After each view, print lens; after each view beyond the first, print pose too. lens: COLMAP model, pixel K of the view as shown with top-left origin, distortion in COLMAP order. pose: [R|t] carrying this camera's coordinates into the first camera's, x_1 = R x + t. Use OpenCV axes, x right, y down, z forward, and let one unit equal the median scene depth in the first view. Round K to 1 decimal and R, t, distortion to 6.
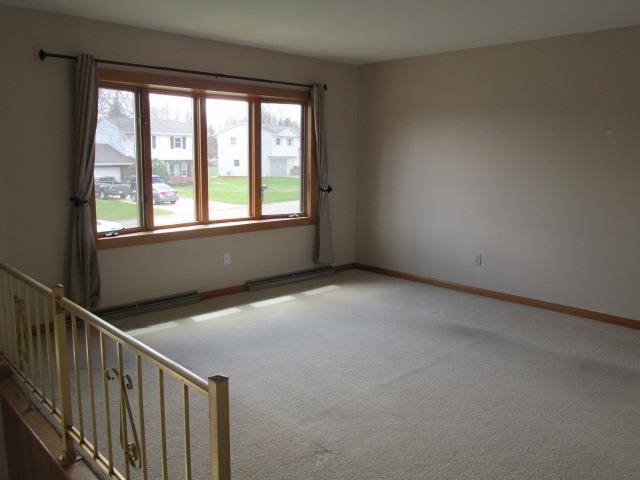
lens RADIAL K [[529.5, 0, 326.5], [0, 529.5, 243.5], [0, 0, 1]] dist [-0.037266, 0.007830]
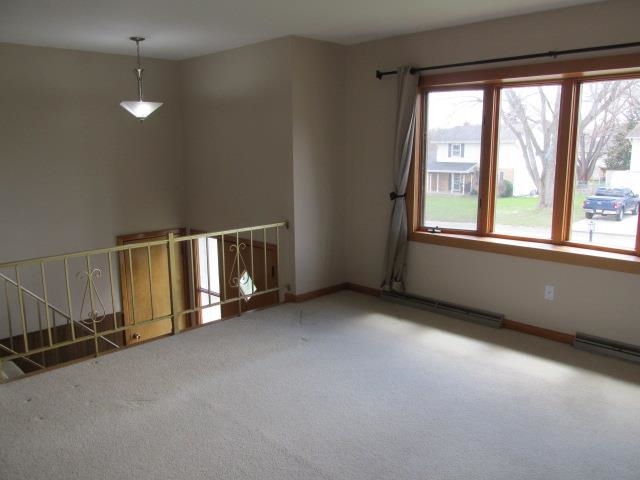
lens RADIAL K [[529.5, 0, 323.7], [0, 529.5, 235.7], [0, 0, 1]] dist [-0.037266, 0.007830]
pose [[0.021690, 0.152193, -0.988113, 0.601919], [-0.167936, 0.974857, 0.146465, -0.118809], [0.985559, 0.162763, 0.046703, 0.694497]]
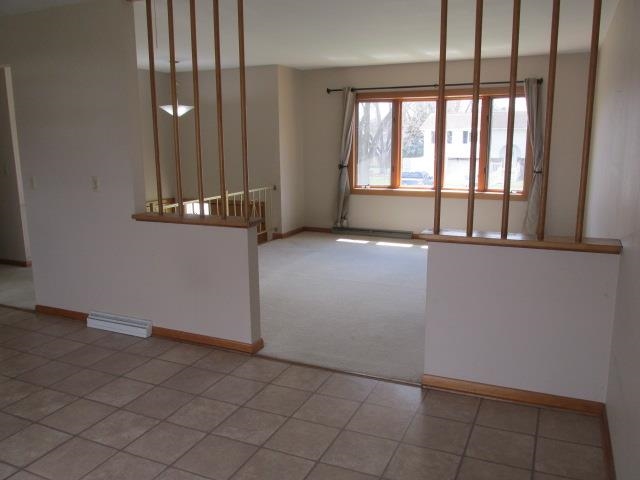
lens RADIAL K [[529.5, 0, 319.1], [0, 529.5, 240.3], [0, 0, 1]] dist [-0.037266, 0.007830]
pose [[0.366635, 0.159924, -0.916517, 1.096638], [-0.147646, 0.982633, 0.112398, -0.018154], [0.918575, 0.094111, 0.383880, 0.197749]]
